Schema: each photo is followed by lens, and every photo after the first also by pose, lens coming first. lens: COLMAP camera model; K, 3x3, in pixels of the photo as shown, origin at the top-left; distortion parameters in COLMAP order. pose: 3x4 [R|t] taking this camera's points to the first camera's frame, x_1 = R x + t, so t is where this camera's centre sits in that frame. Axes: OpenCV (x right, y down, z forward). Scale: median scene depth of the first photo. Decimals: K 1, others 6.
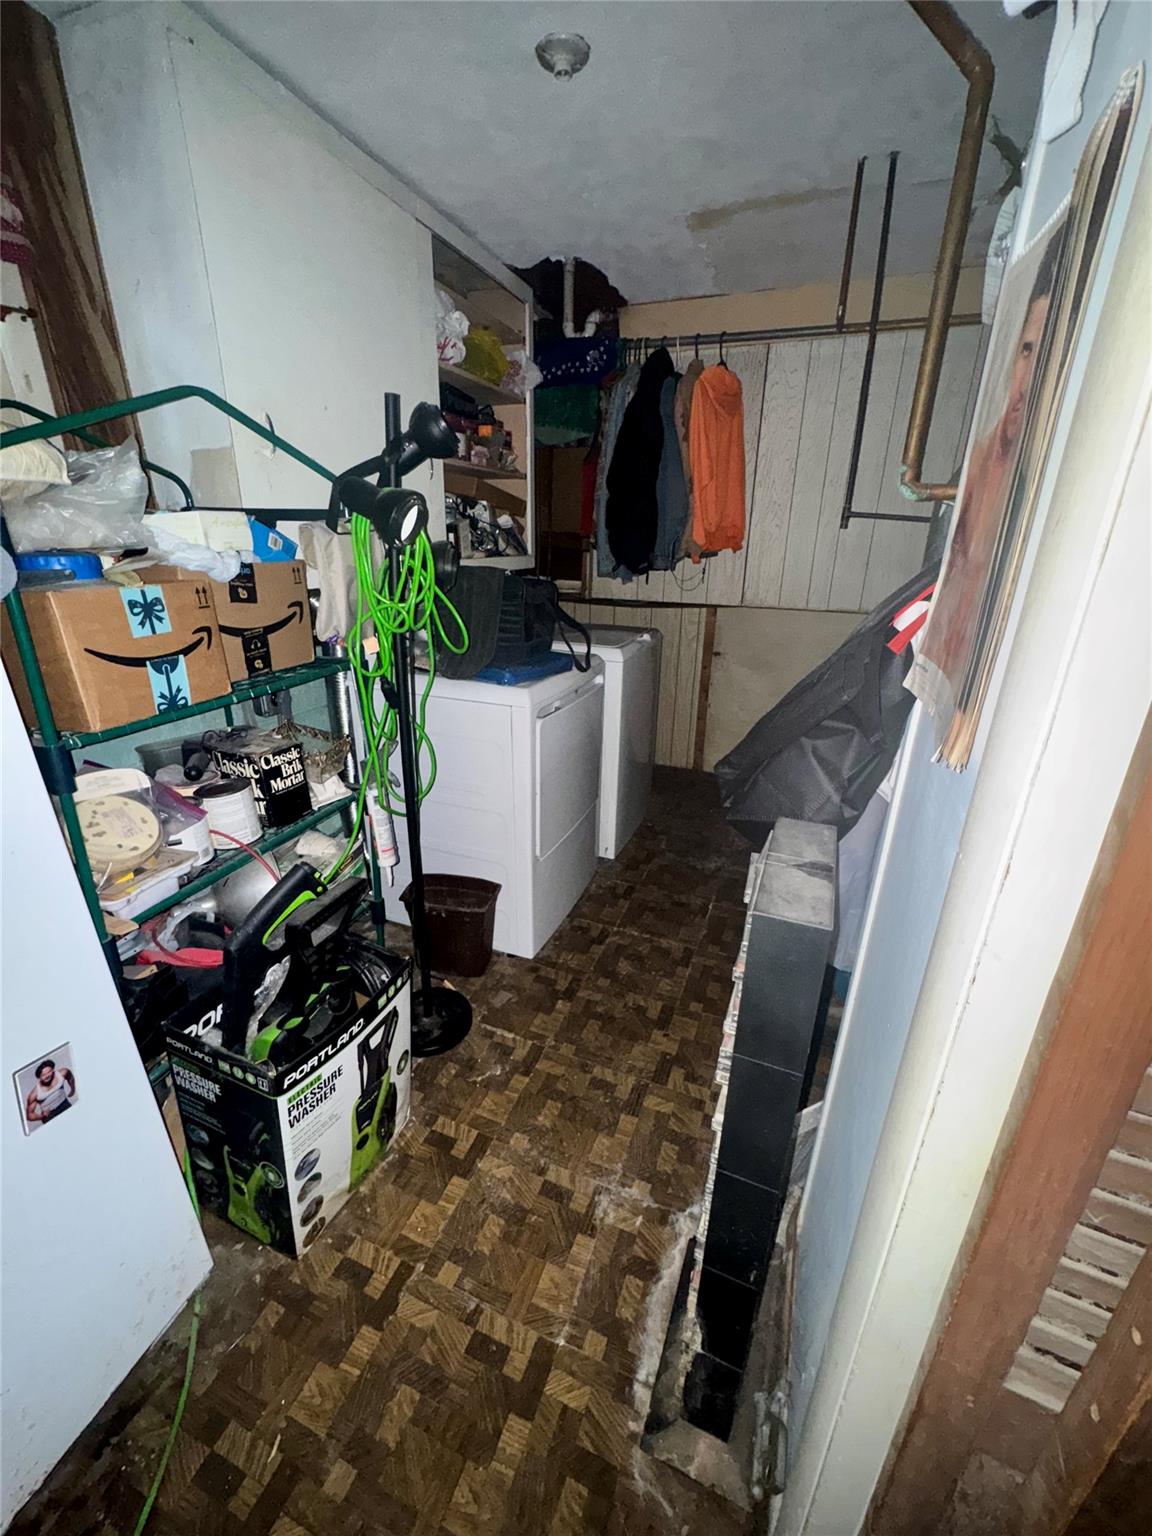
lens RADIAL K [[616.4, 0, 575.9], [0, 616.4, 765.1], [0, 0, 1]] dist [-0.003252, 0.000144]
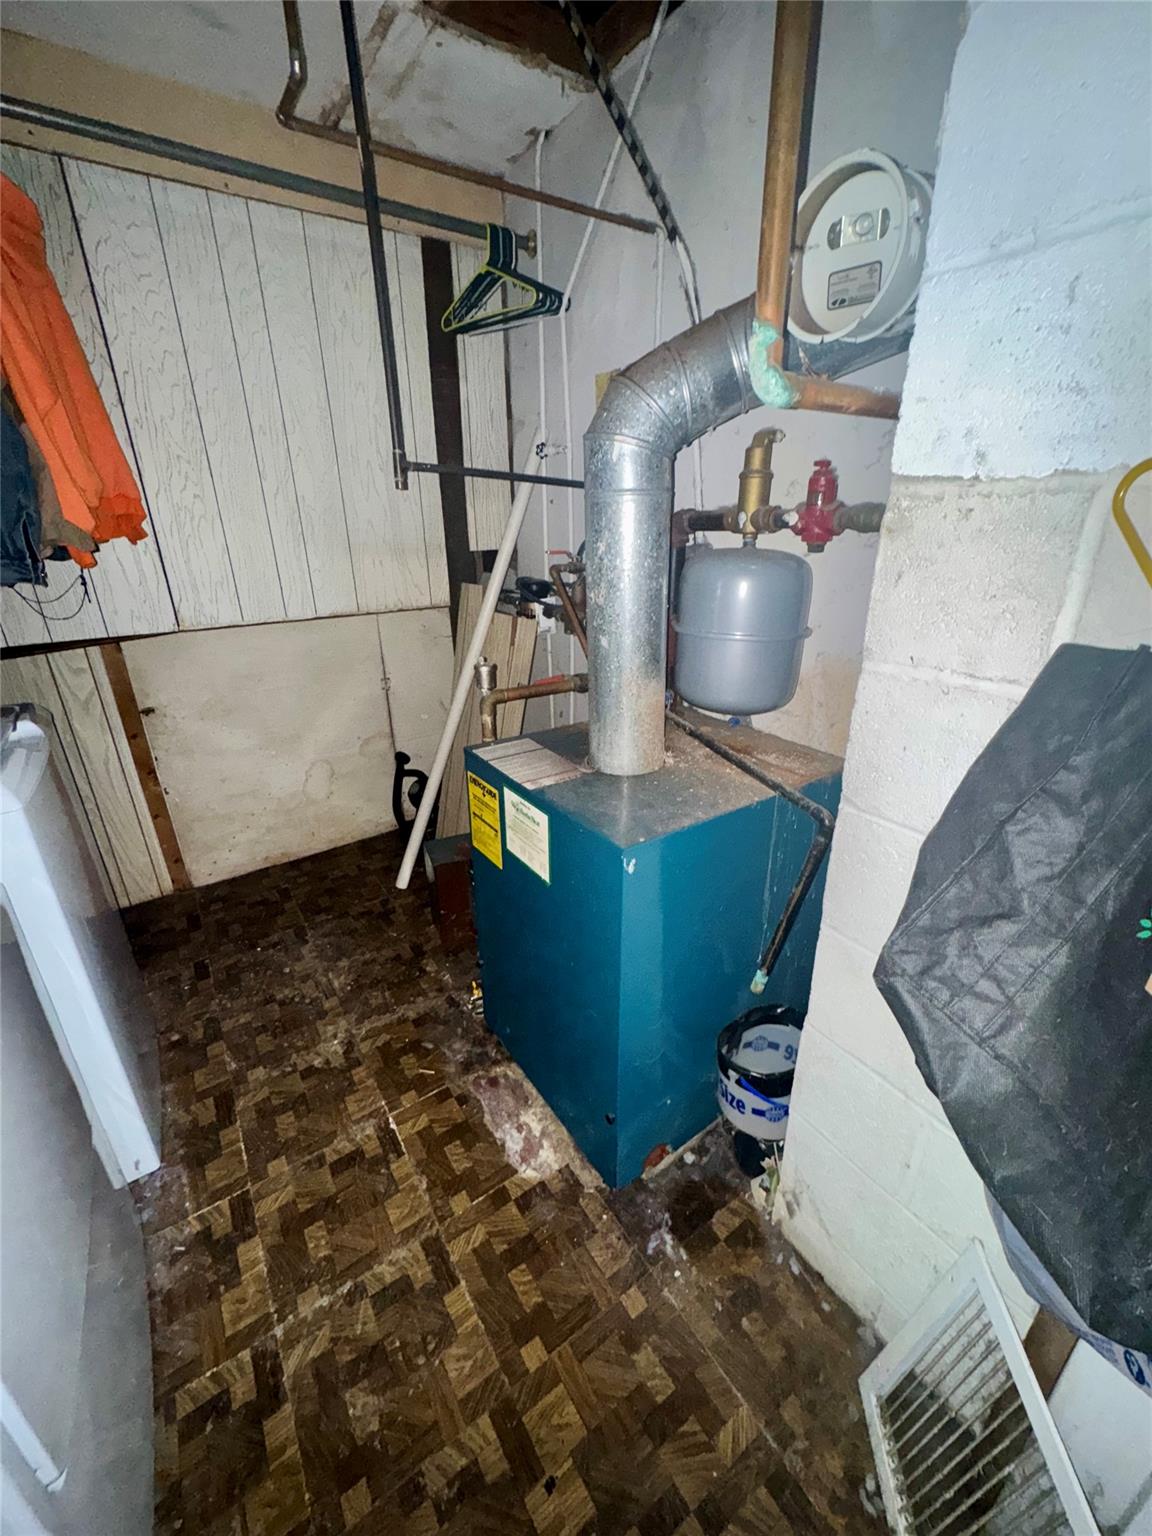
lens RADIAL K [[616.4, 0, 574.8], [0, 616.4, 772.8], [0, 0, 1]] dist [-0.003252, 0.000144]
pose [[0.565620, -0.335796, 0.753203, -0.033391], [0.313516, 0.932325, 0.180217, -0.249721], [-0.762746, 0.134207, 0.632619, 0.729093]]
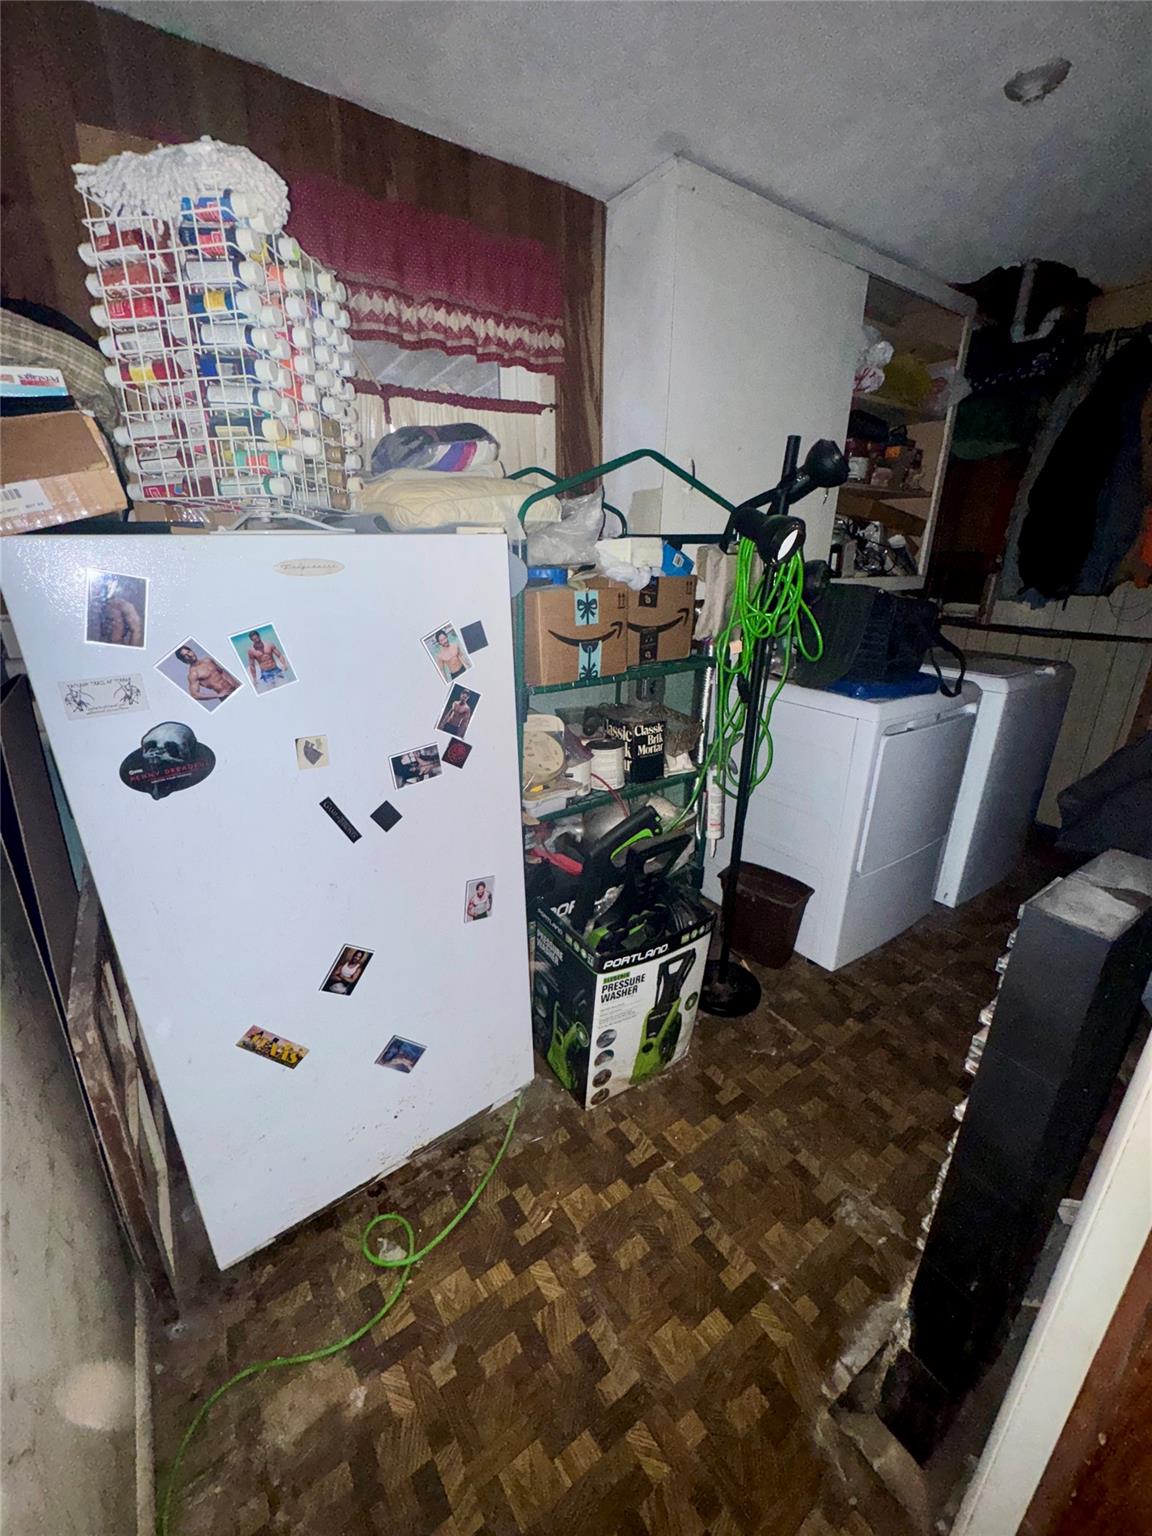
lens RADIAL K [[616.4, 0, 571.8], [0, 616.4, 765.7], [0, 0, 1]] dist [-0.003252, 0.000144]
pose [[0.829765, 0.176942, -0.529322, 0.074364], [-0.191763, 0.981060, 0.027341, 0.058149], [0.524135, 0.078818, 0.847980, -0.154733]]
